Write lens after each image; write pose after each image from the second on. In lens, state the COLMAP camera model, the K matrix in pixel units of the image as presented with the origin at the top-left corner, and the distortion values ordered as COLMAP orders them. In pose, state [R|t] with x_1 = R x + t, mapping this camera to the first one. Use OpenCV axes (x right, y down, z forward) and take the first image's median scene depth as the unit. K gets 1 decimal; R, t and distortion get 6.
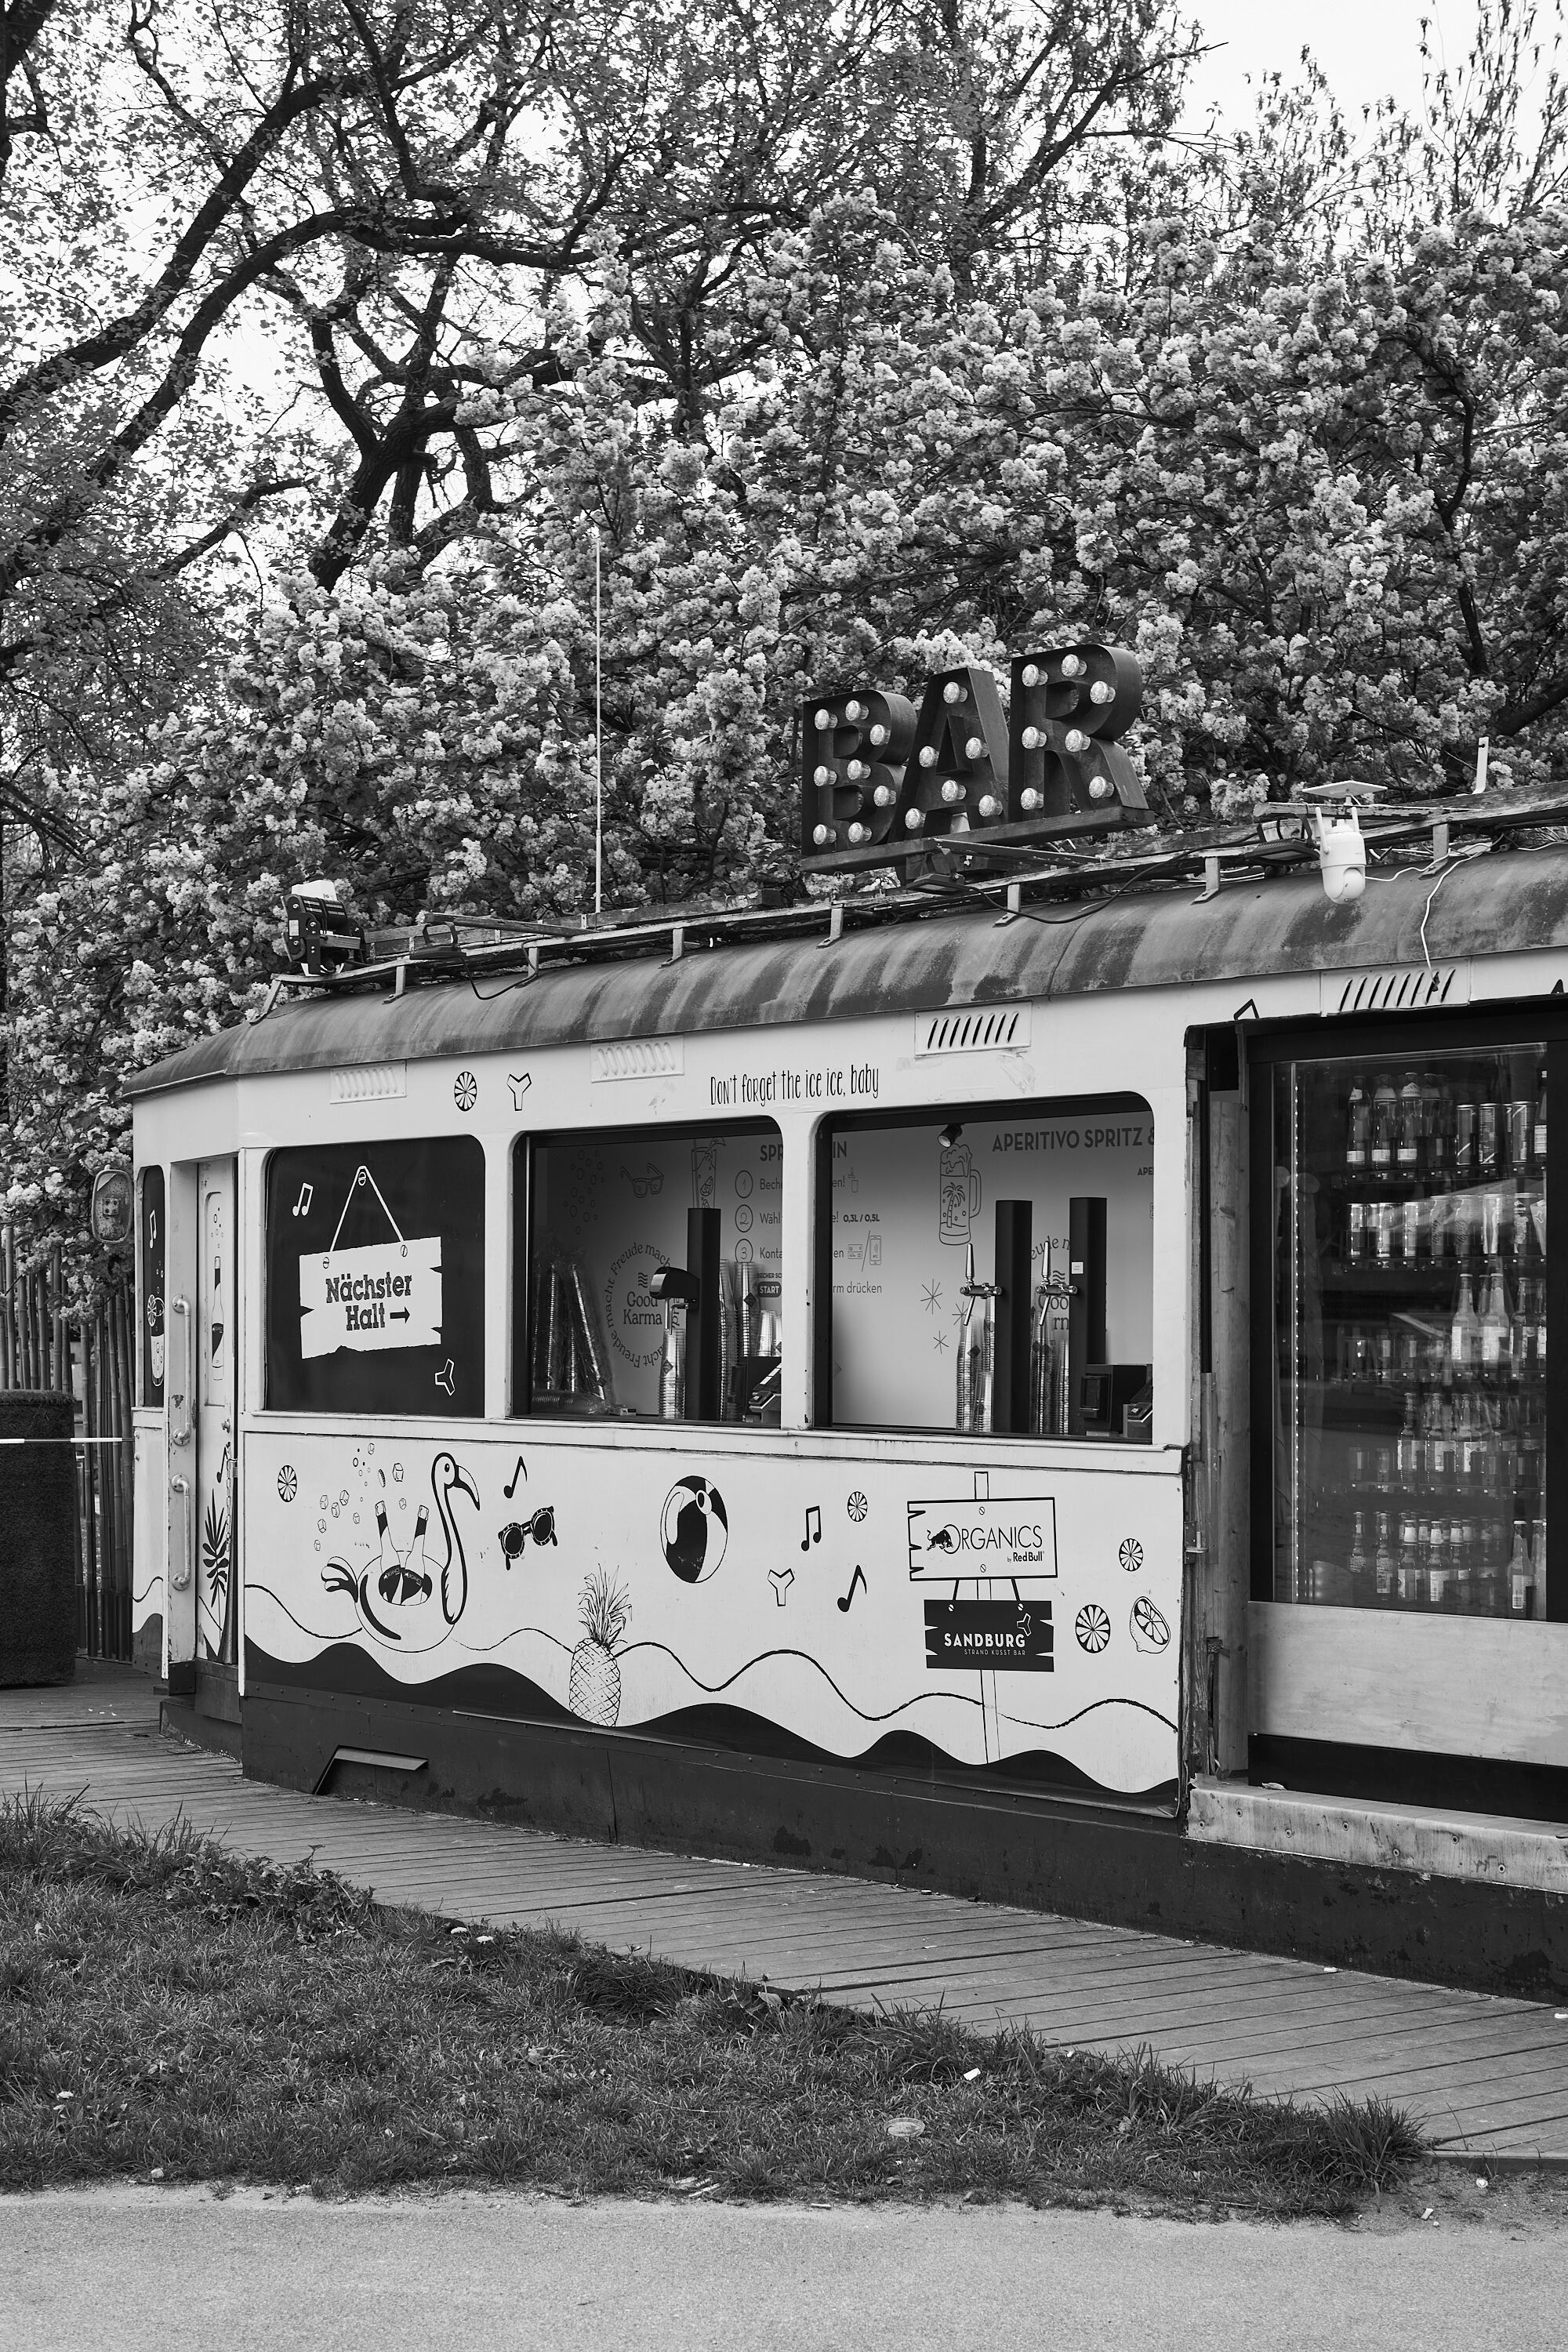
lens RADIAL K [[4171.5, 0, 783.2], [0, 4171.5, 1334.2], [0, 0, 1]] dist [0.012362, 0.028683]
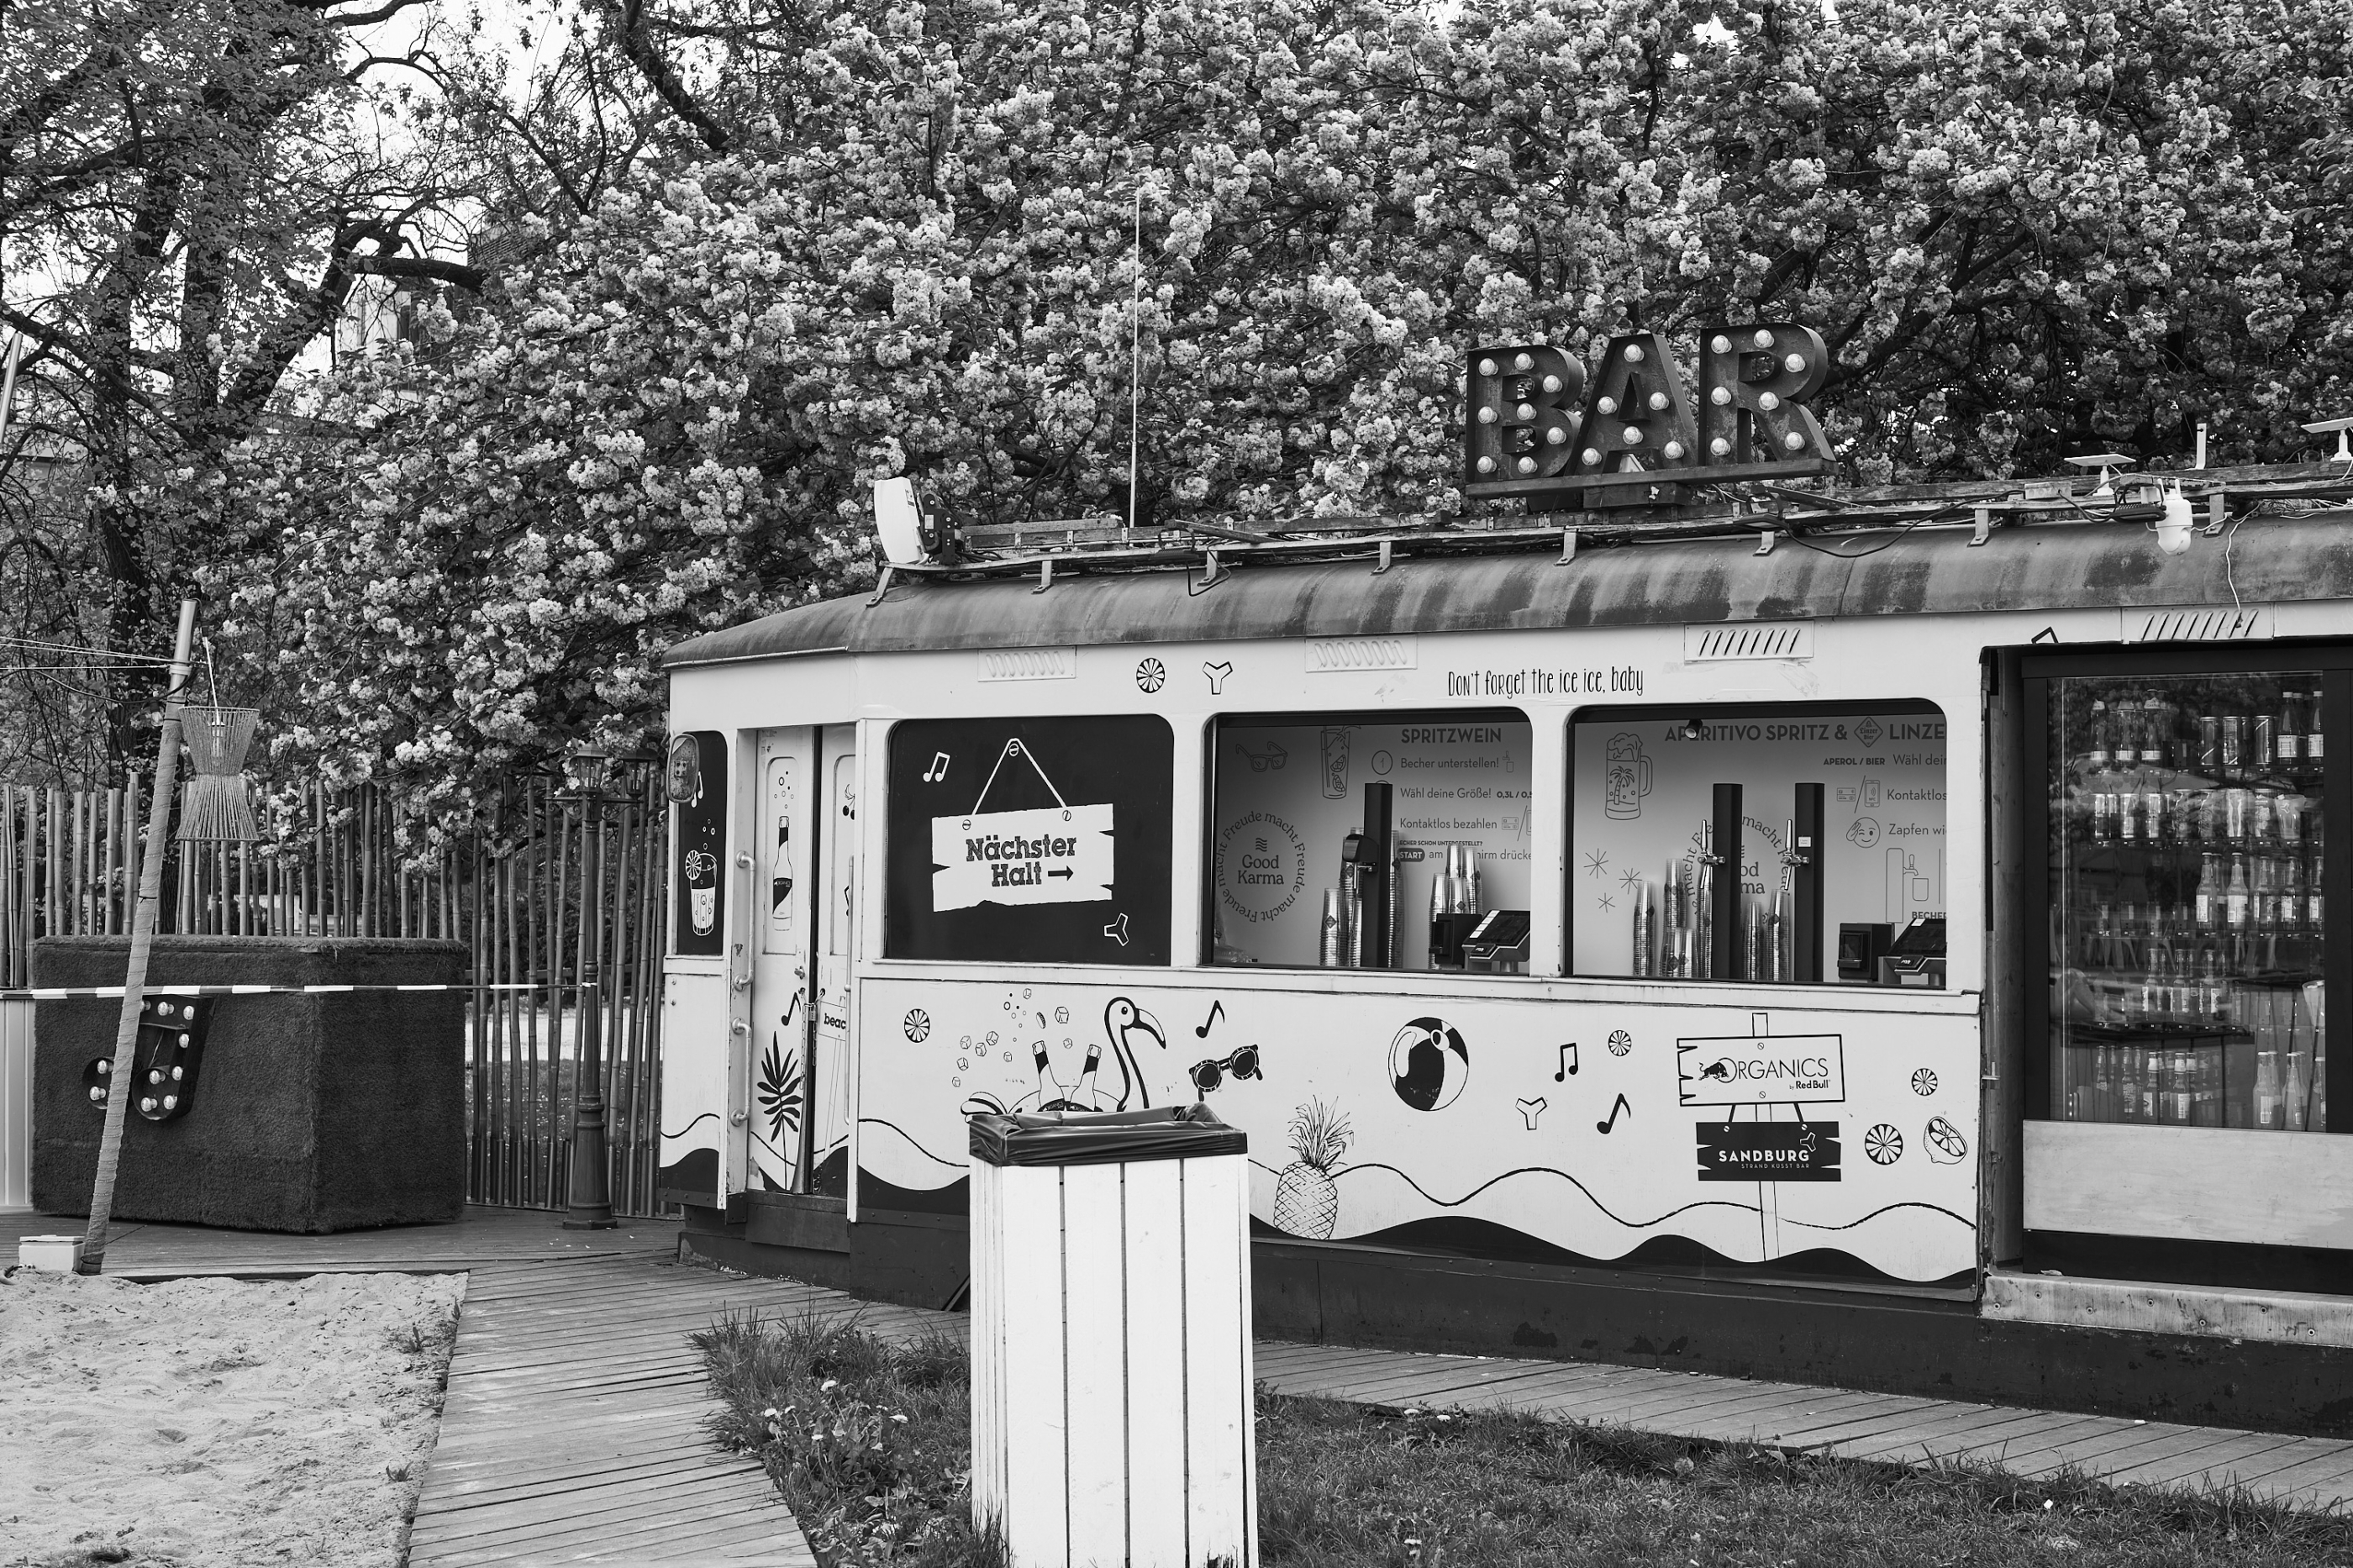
lens RADIAL K [[4173.1, 0, 1174.0], [0, 4173.1, 561.6], [0, 0, 1]] dist [0.012362, 0.028683]
pose [[0.952093, 0.033951, 0.303919, -0.438378], [-0.009966, 0.996735, -0.080125, 0.001603], [-0.305647, 0.073258, 0.949322, -0.080578]]
